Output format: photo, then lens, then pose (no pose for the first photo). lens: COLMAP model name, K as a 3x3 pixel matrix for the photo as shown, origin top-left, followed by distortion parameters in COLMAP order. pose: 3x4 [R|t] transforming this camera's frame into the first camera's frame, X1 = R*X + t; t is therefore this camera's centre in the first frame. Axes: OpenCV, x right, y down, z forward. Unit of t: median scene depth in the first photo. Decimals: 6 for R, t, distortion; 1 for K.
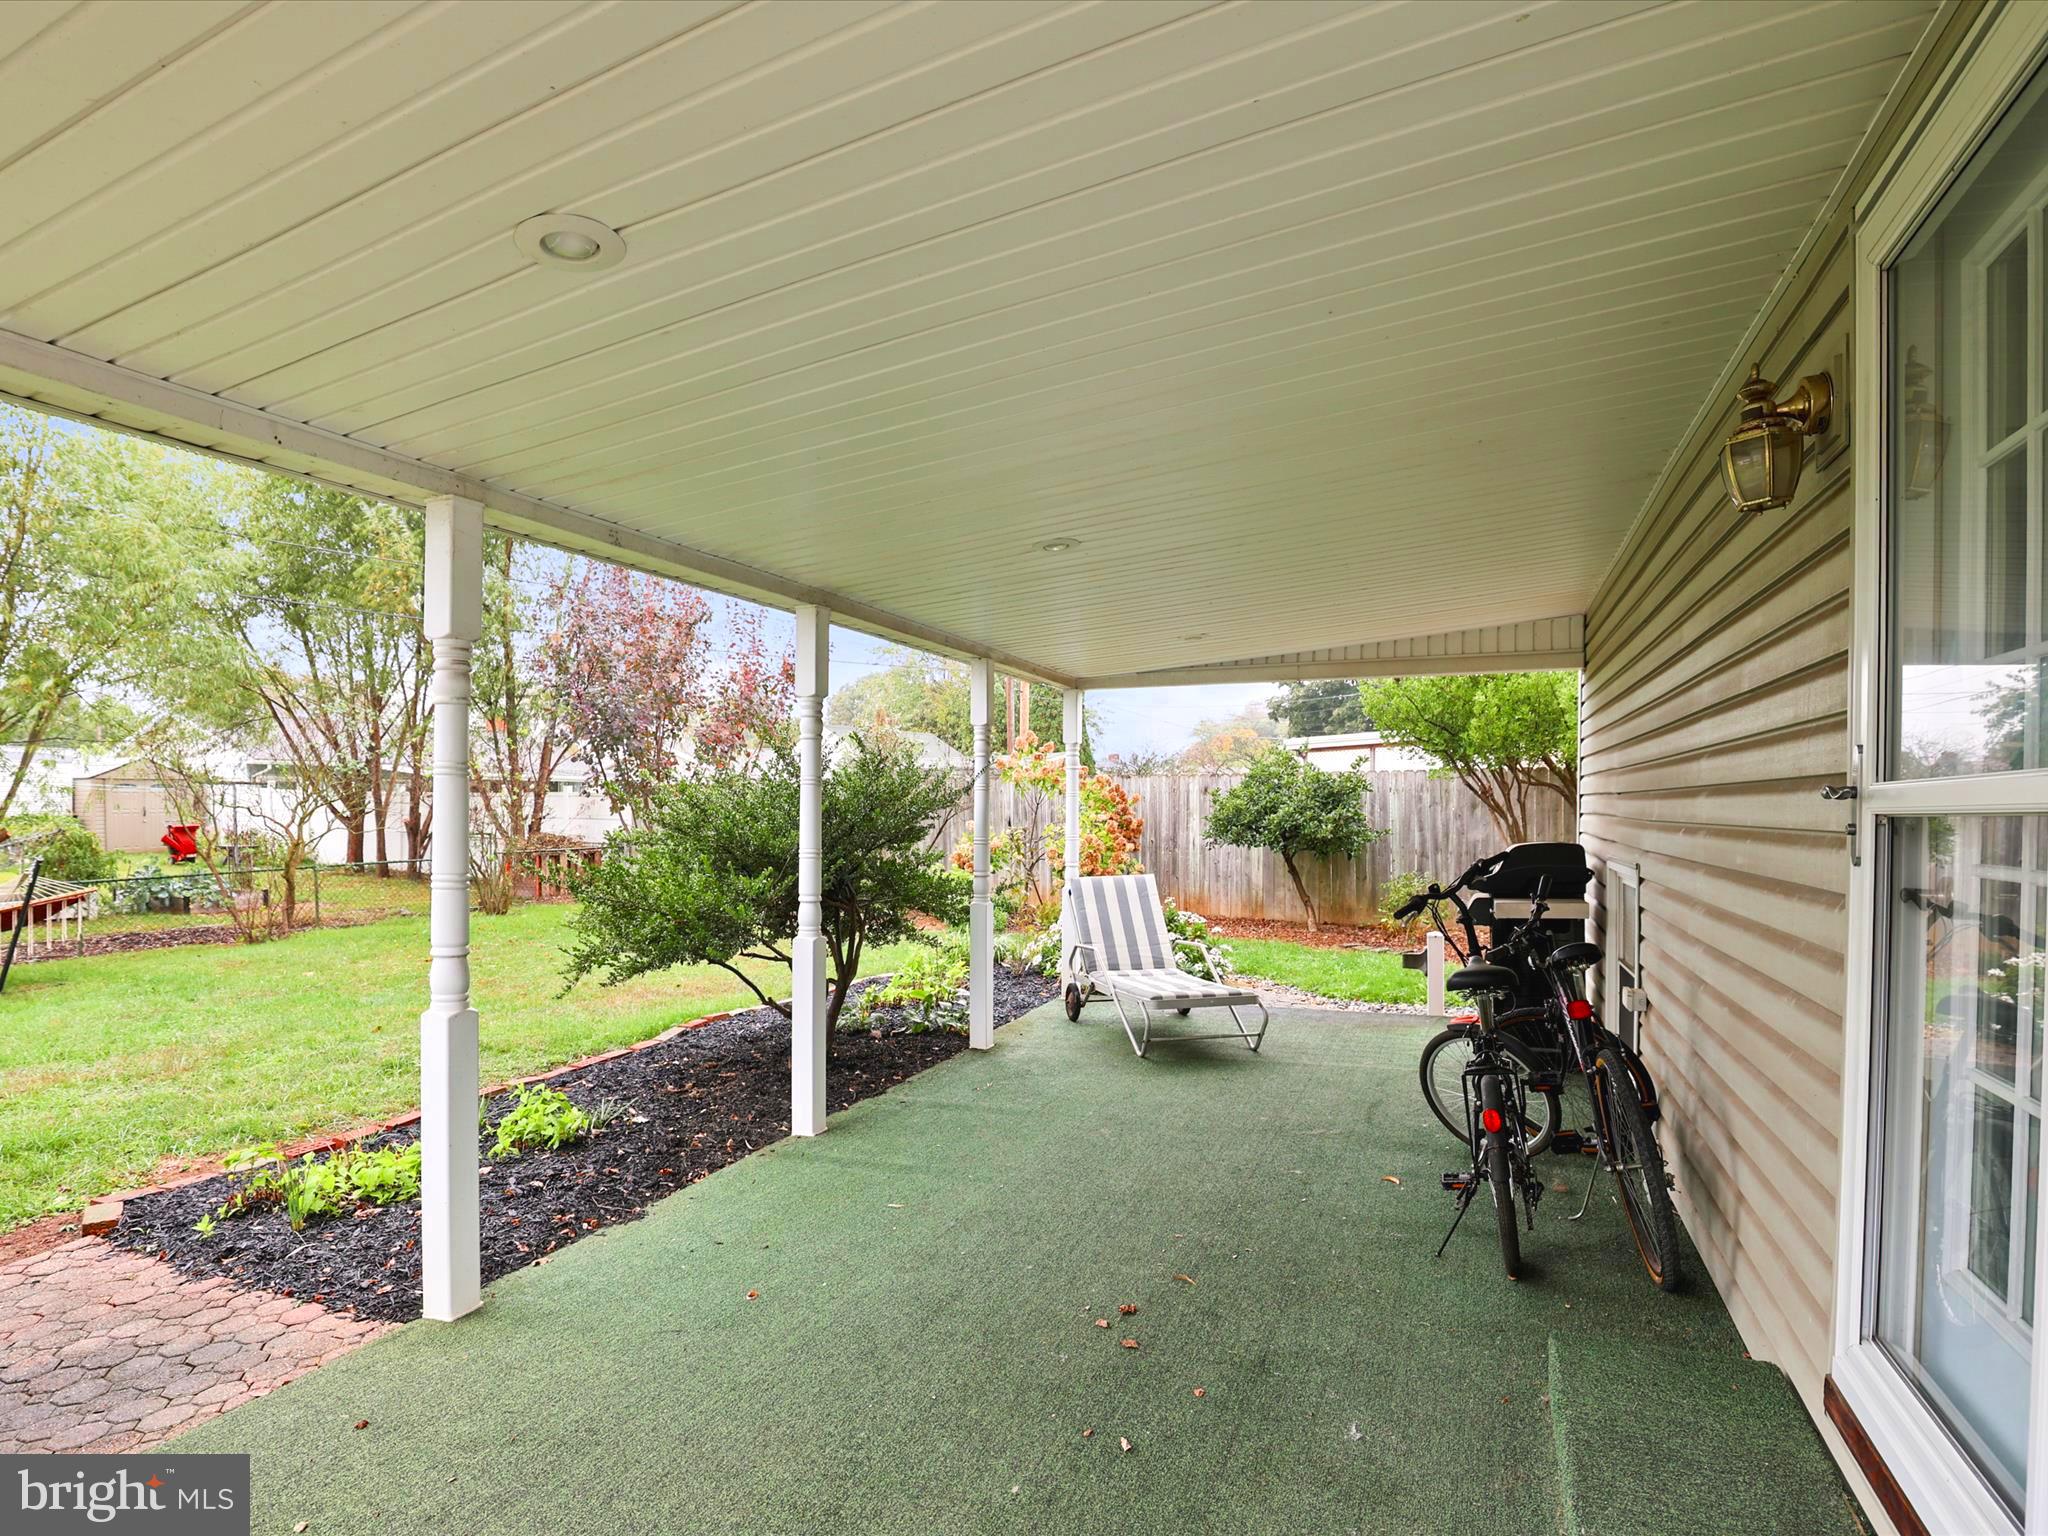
lens RADIAL K [[1084.3, 0, 1035.4], [0, 1084.3, 758.9], [0, 0, 1]] dist [-0.030910, 0.000927]
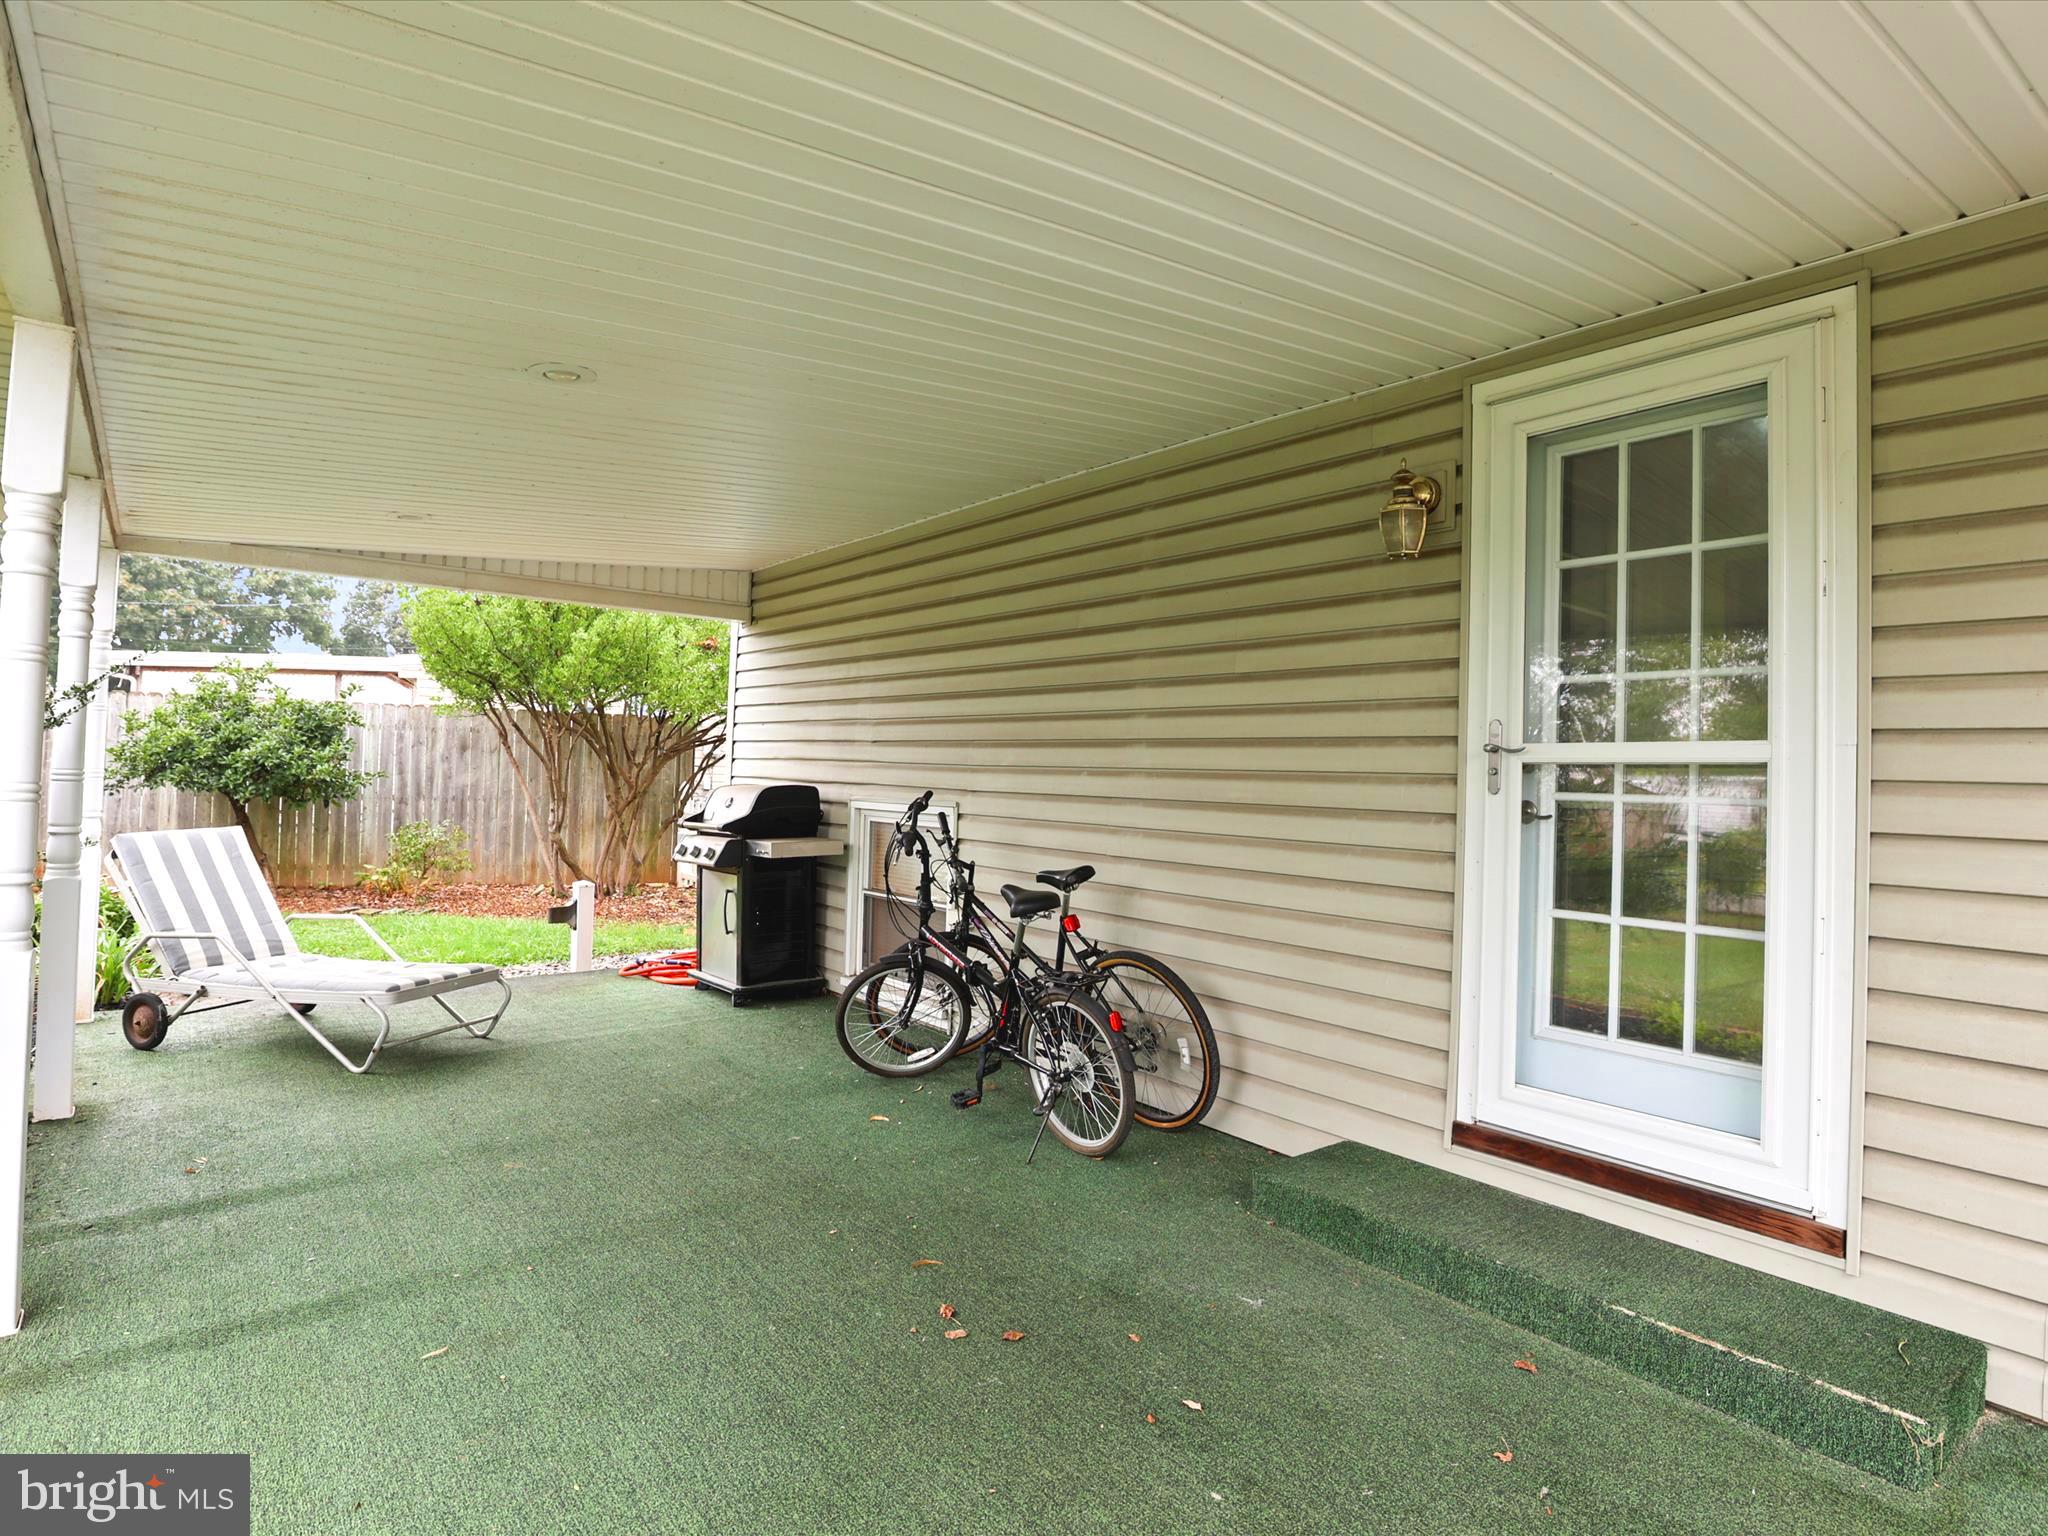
lens RADIAL K [[1084.3, 0, 1035.4], [0, 1084.3, 758.9], [0, 0, 1]] dist [-0.030910, 0.000927]
pose [[0.497798, 0.027722, 0.866850, -0.249589], [-0.069928, 0.997518, 0.008257, 0.019341], [-0.864469, -0.064727, 0.498501, 0.203574]]
